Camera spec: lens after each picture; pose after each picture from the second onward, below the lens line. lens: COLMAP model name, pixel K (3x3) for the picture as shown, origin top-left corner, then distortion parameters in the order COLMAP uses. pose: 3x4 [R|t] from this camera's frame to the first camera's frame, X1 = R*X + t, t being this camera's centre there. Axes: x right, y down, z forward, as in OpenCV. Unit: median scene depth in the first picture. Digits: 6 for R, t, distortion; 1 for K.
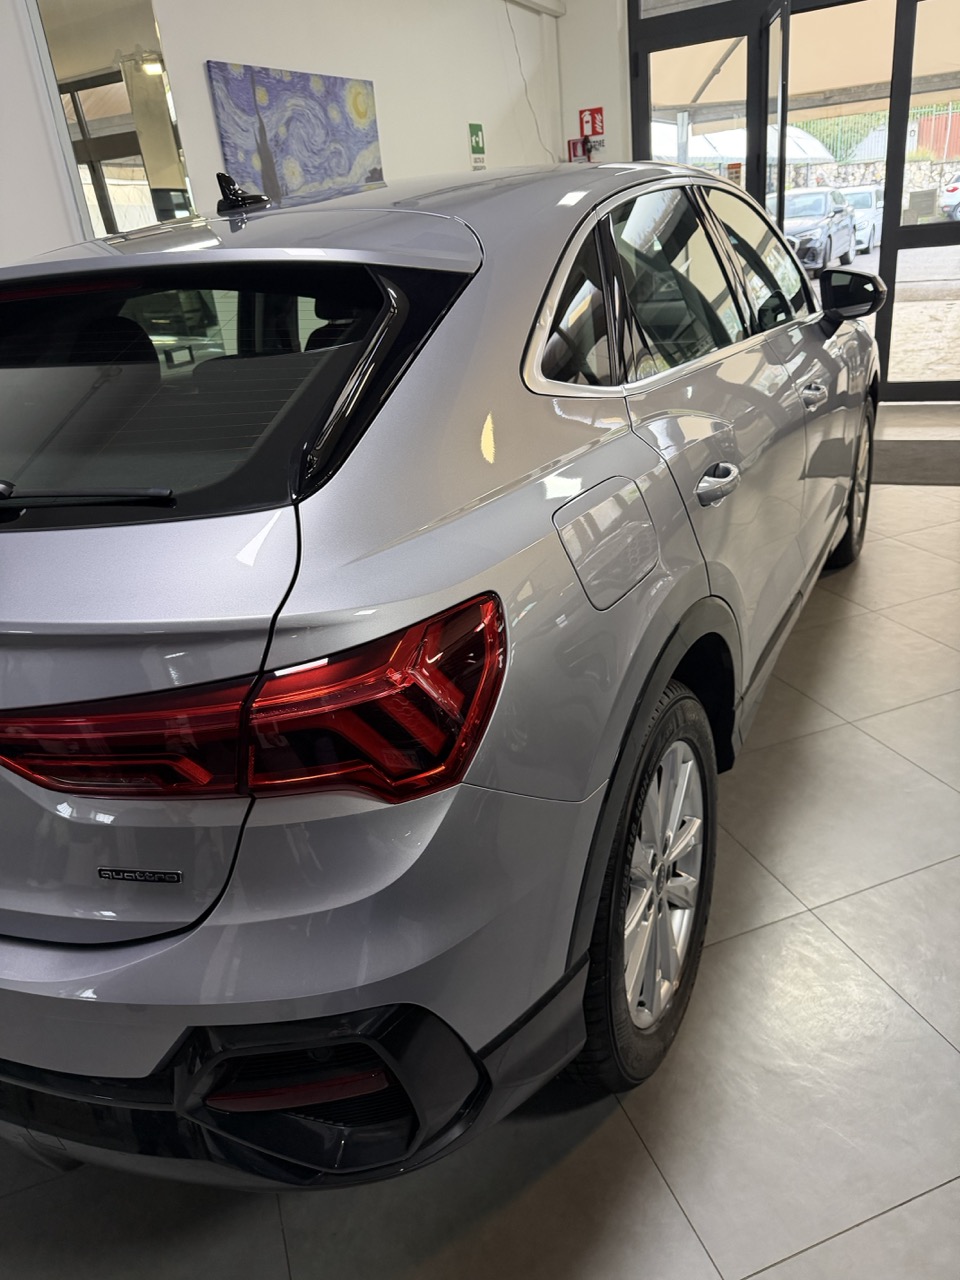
lens RADIAL K [[915.6, 0, 475.5], [0, 915.6, 637.6], [0, 0, 1]] dist [0.045923, -0.078058]
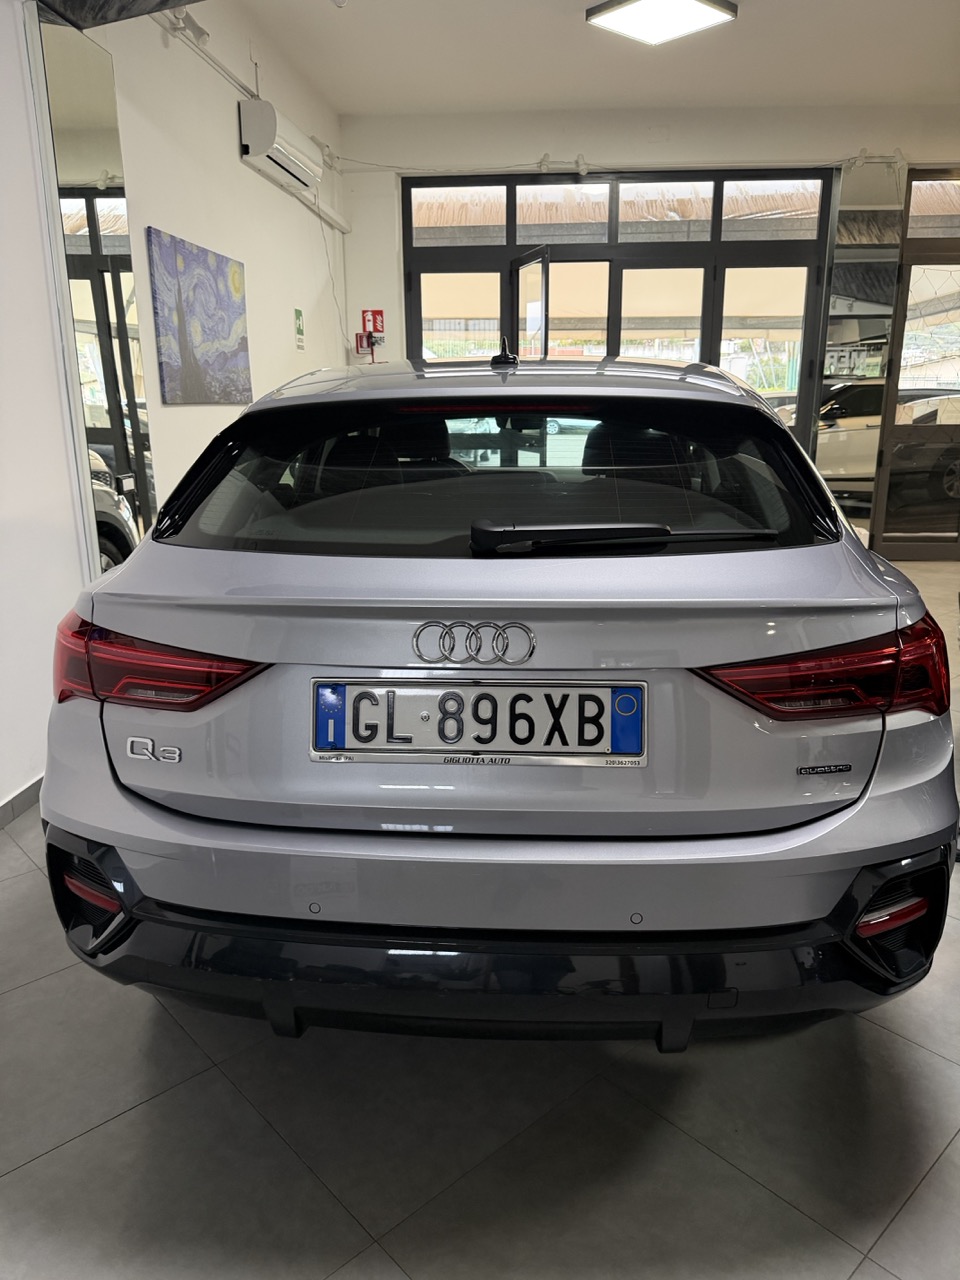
lens RADIAL K [[915.6, 0, 475.5], [0, 915.6, 637.6], [0, 0, 1]] dist [0.045923, -0.078058]
pose [[0.919961, -0.003239, 0.391998, -0.301653], [0.074270, 0.983295, -0.166178, 0.051211], [-0.384911, 0.181991, 0.904833, -0.039374]]
